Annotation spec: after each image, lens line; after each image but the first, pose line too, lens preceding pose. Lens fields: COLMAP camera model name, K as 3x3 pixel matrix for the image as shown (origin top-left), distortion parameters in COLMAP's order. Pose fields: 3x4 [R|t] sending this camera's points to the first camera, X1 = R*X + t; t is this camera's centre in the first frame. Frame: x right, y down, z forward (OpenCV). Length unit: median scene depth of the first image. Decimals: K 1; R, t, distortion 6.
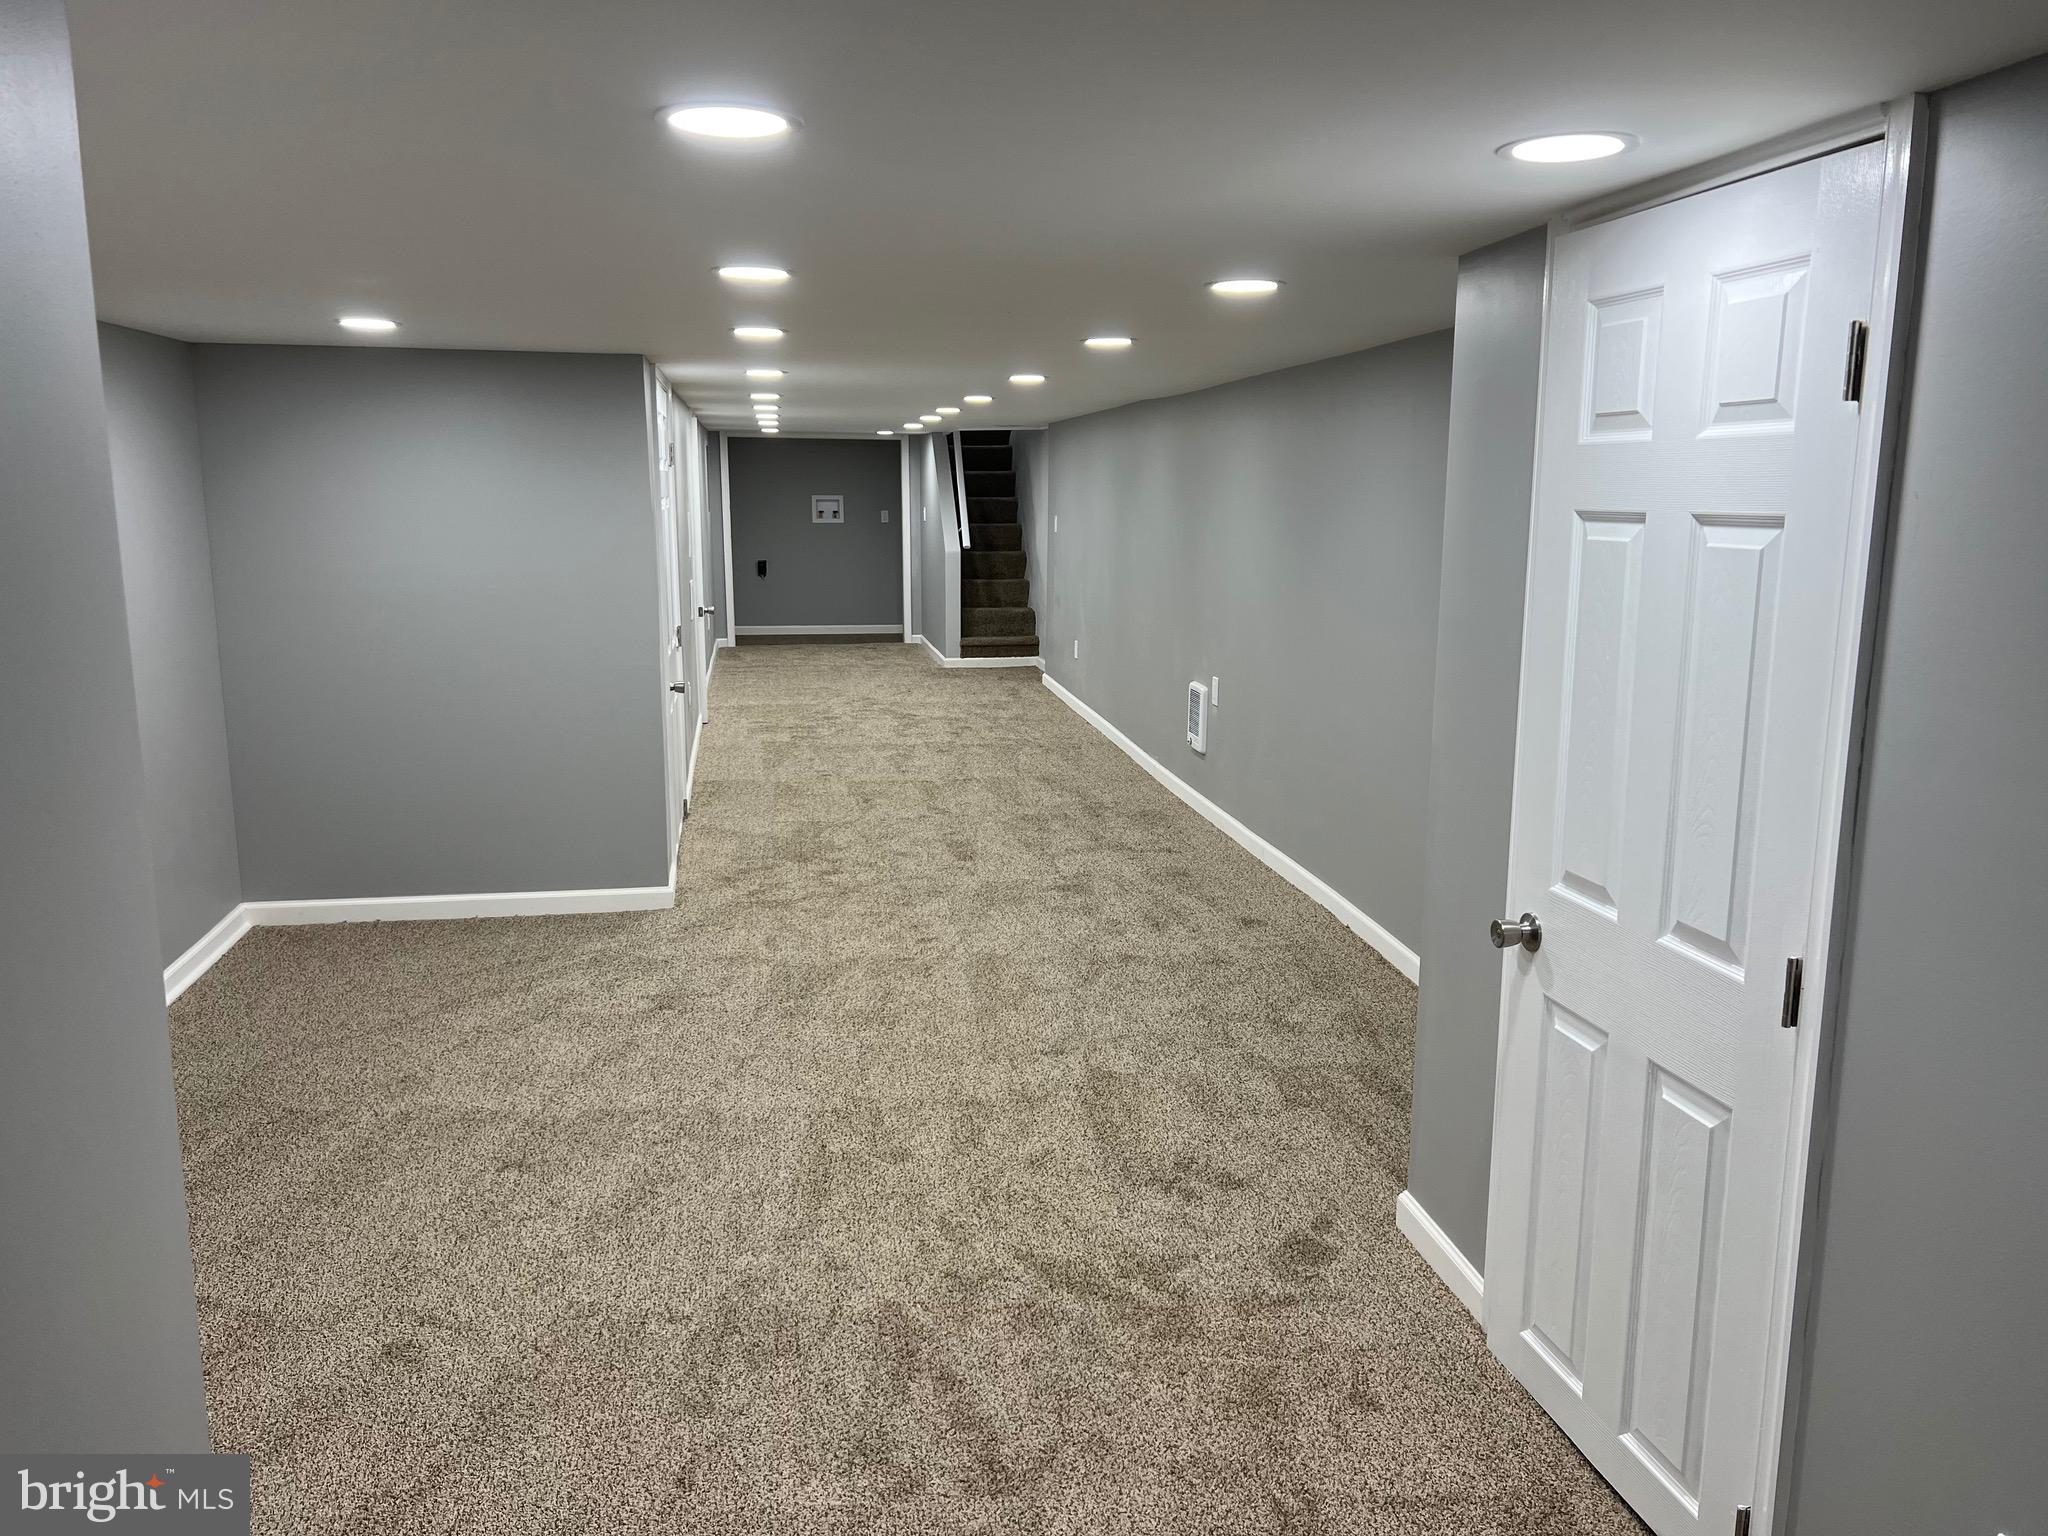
lens RADIAL K [[1557.8, 0, 1031.8], [0, 1557.8, 772.1], [0, 0, 1]] dist [0.054422, -0.058395]
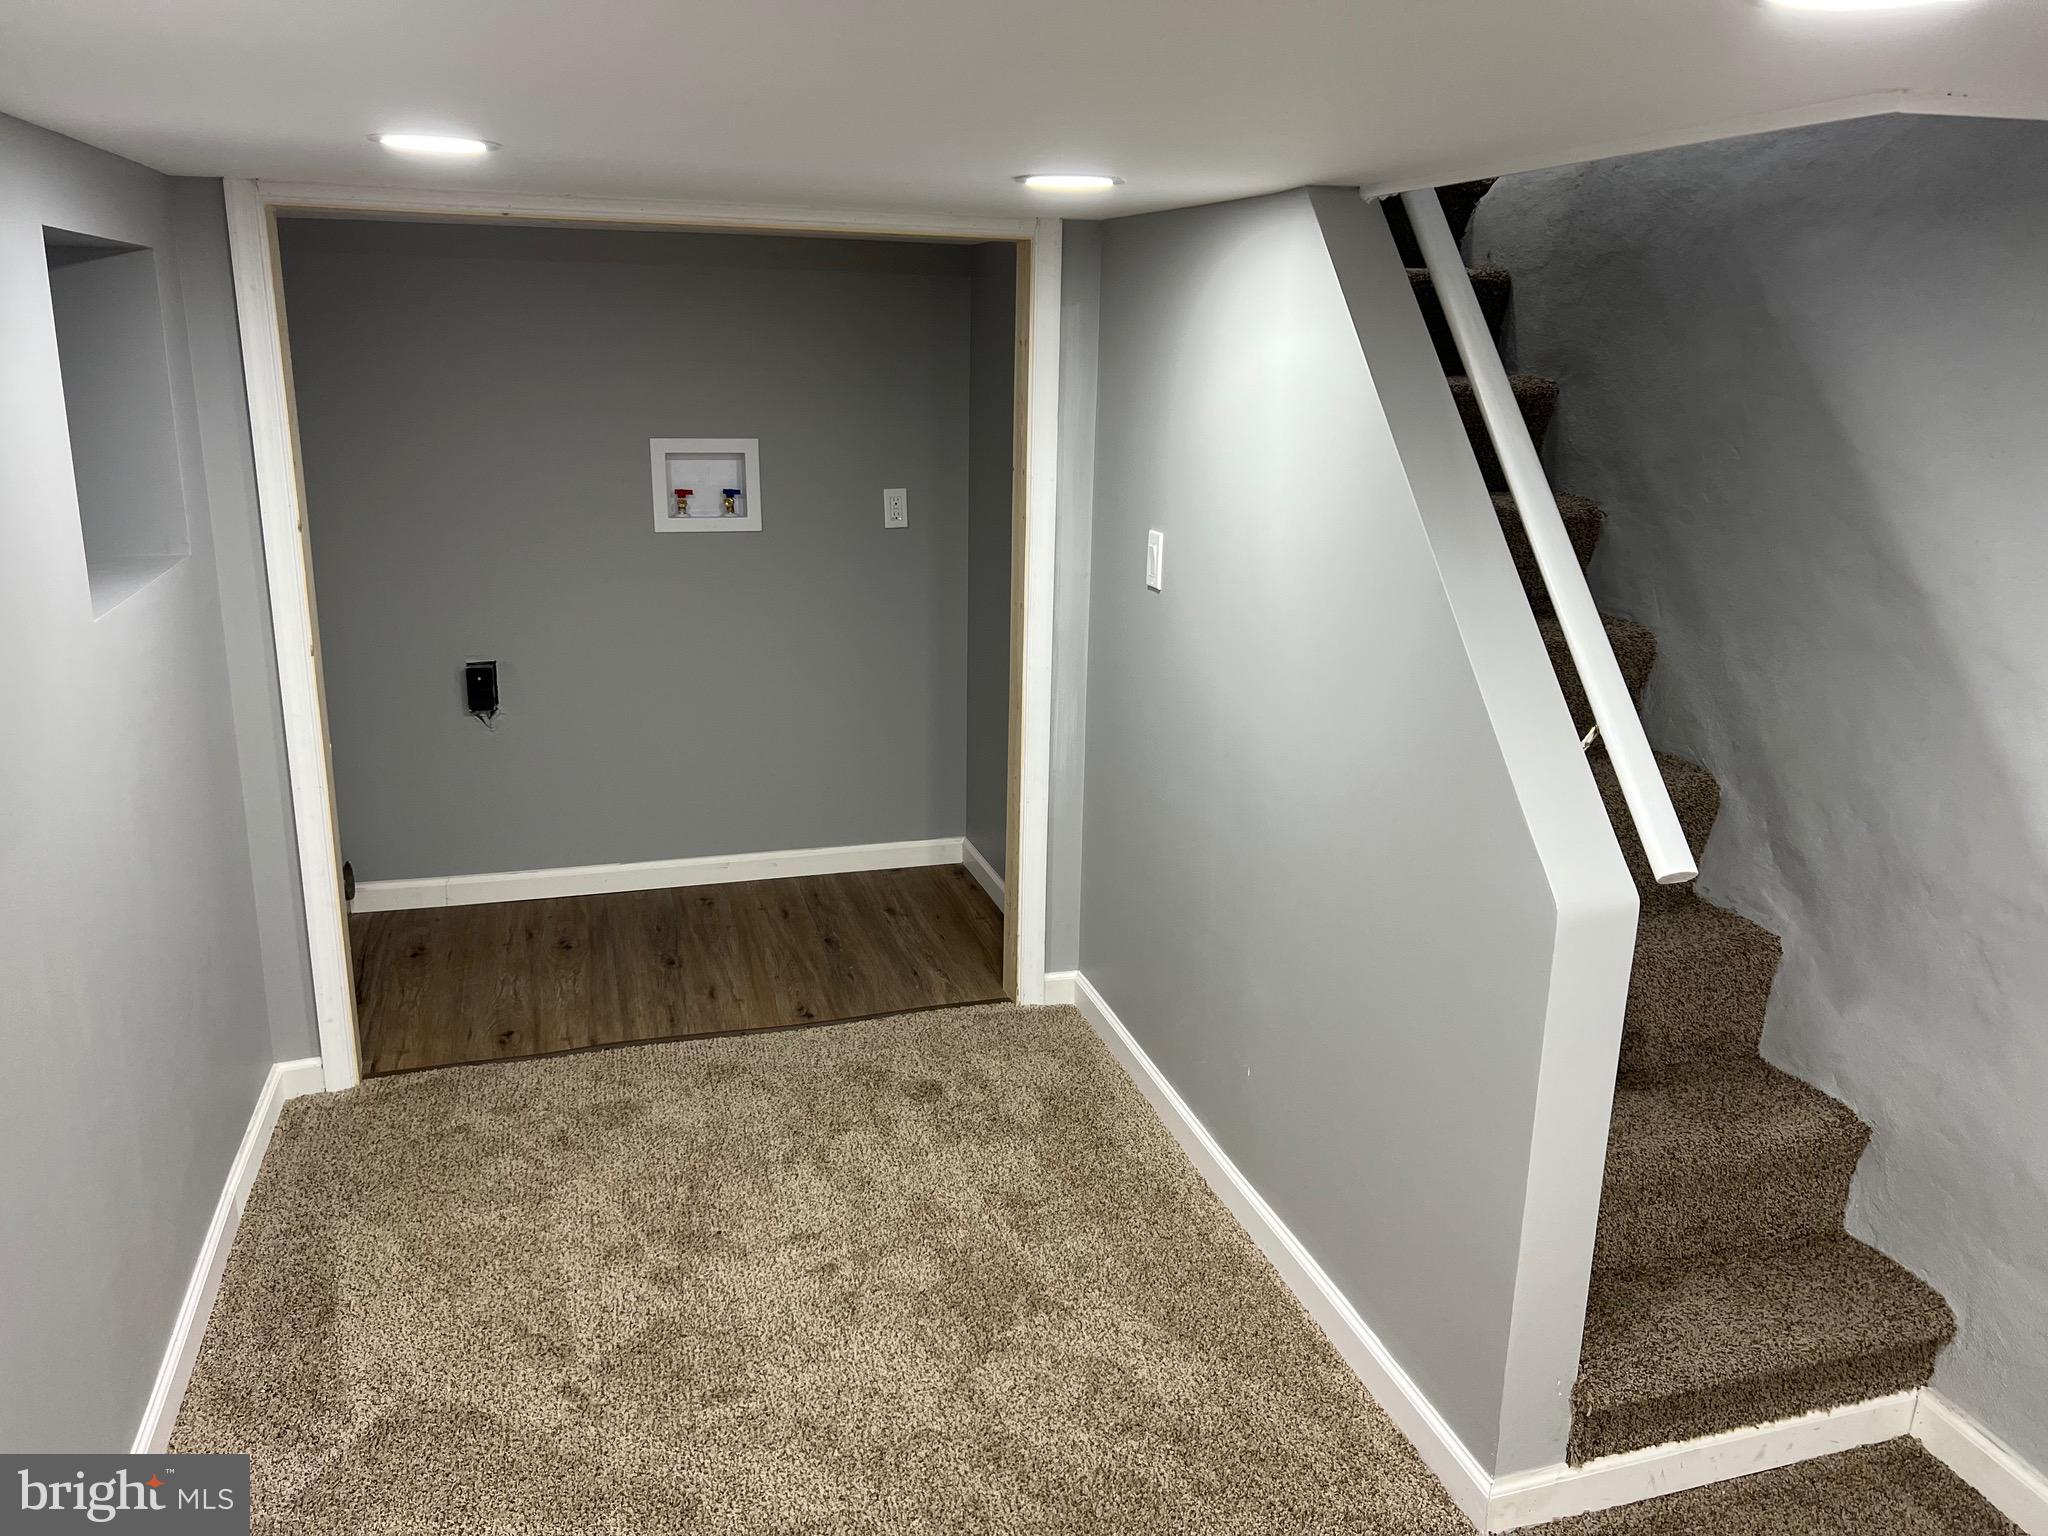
lens RADIAL K [[1557.8, 0, 1031.8], [0, 1557.8, 772.1], [0, 0, 1]] dist [0.054422, -0.058395]
pose [[0.992933, -0.021016, 0.116804, -0.106233], [0.009760, 0.995323, 0.096110, -0.143529], [-0.118278, -0.094290, 0.988494, 0.704489]]
